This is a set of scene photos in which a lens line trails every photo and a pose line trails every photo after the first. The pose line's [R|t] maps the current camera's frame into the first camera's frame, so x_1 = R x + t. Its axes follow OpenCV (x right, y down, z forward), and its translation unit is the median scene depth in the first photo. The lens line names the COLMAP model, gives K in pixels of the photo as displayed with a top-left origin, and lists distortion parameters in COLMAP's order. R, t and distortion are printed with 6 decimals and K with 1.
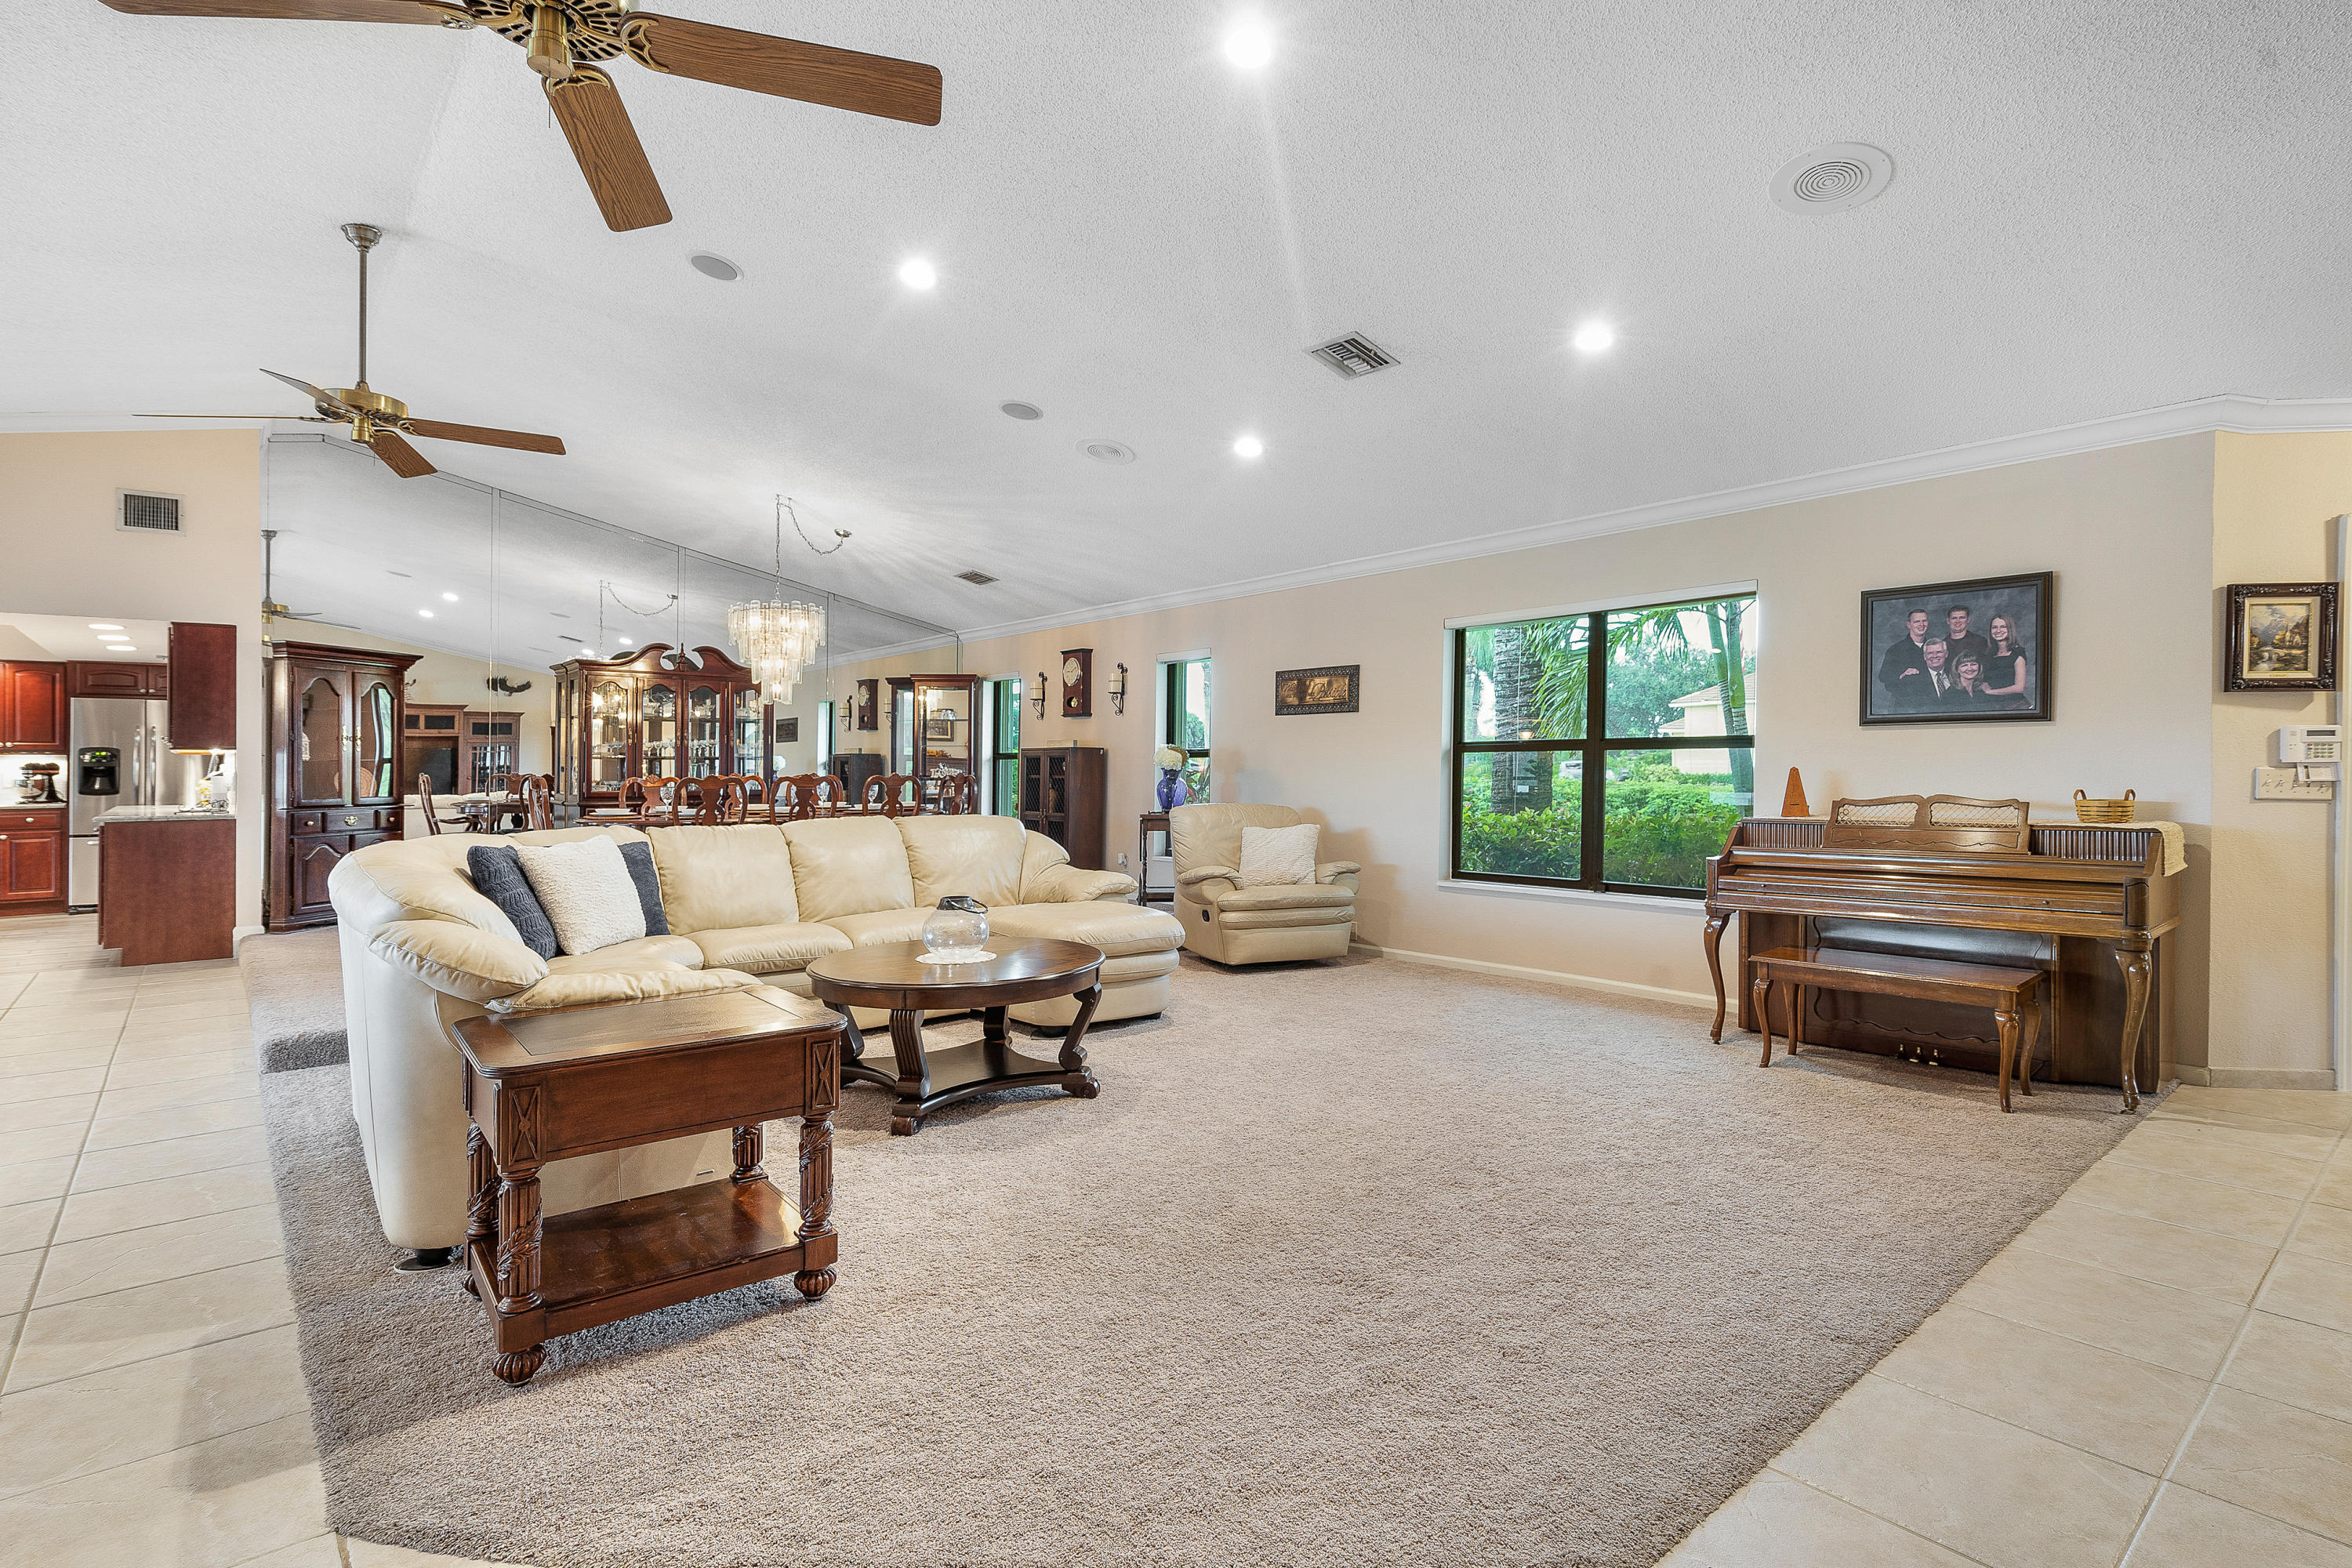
lens RADIAL K [[1116.6, 0, 1162.6], [0, 1116.6, 763.3], [0, 0, 1]] dist [-0.002347, -0.000659]
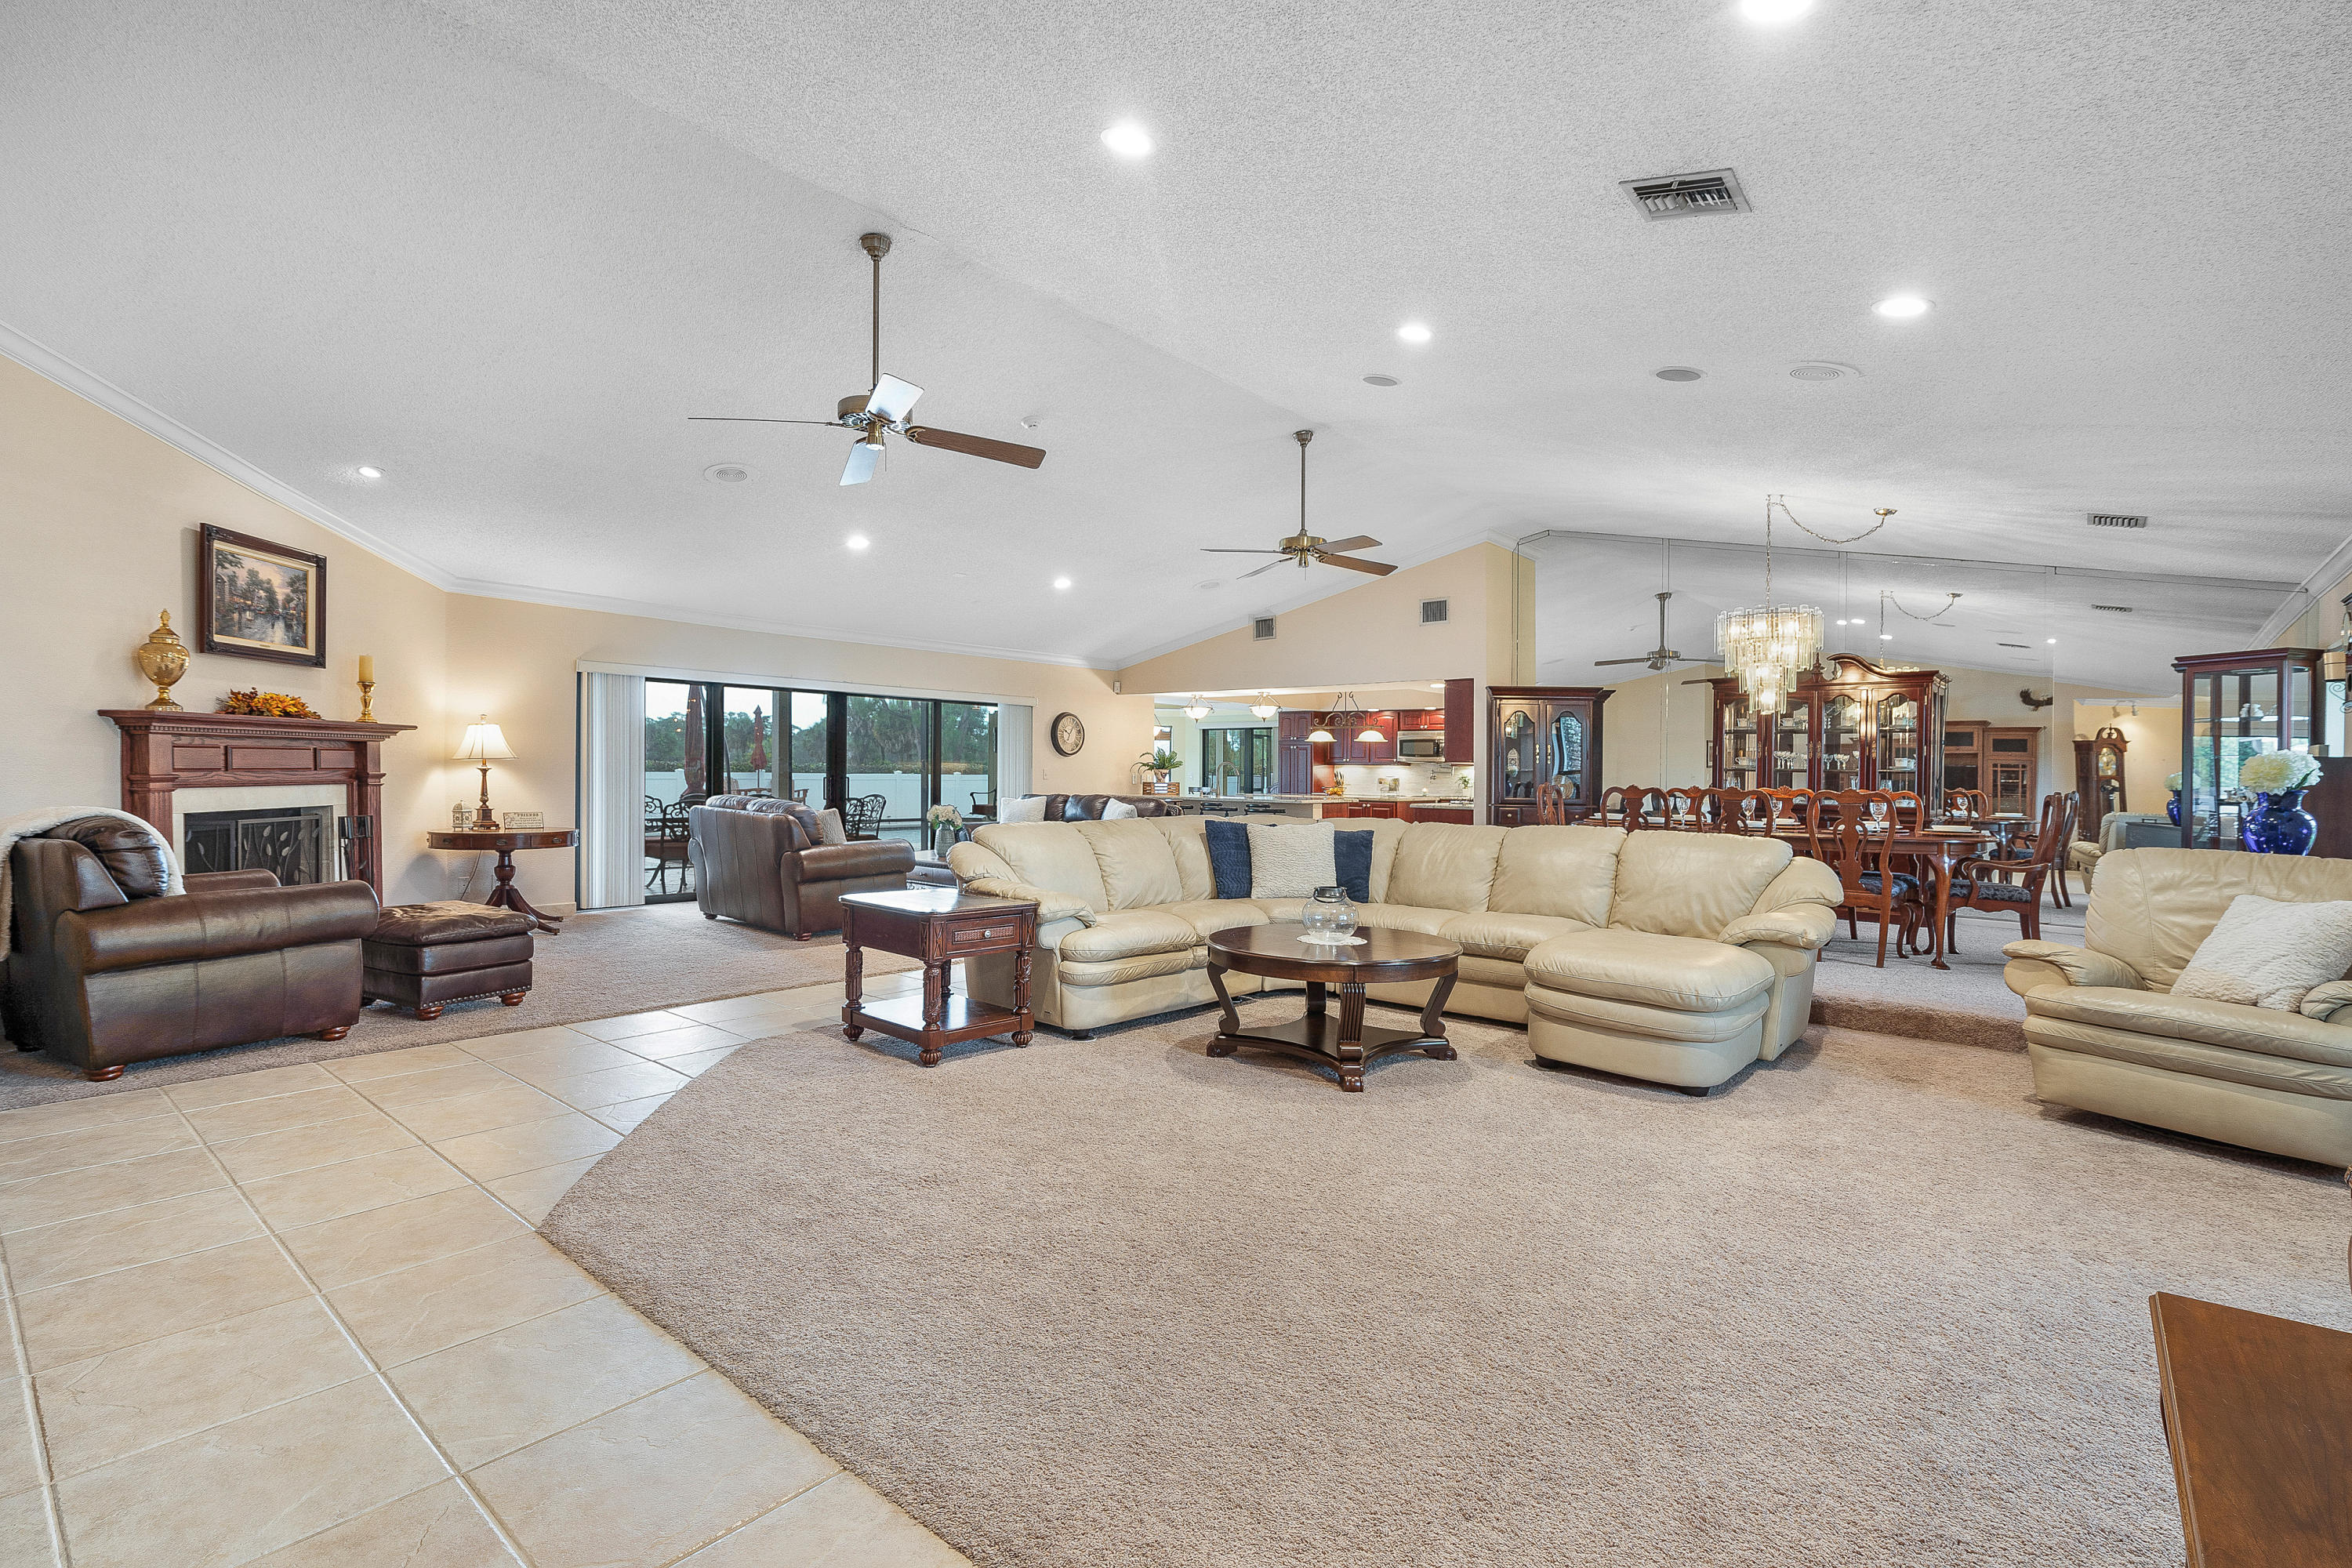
lens RADIAL K [[1095.3, 0, 1226.9], [0, 1095.3, 781.9], [0, 0, 1]] dist [-0.023837, -0.000067]
pose [[0.199557, 0.014778, -0.979775, 0.516079], [-0.013781, 0.999830, 0.012273, 0.000094], [0.979789, 0.011053, 0.199726, 0.387157]]
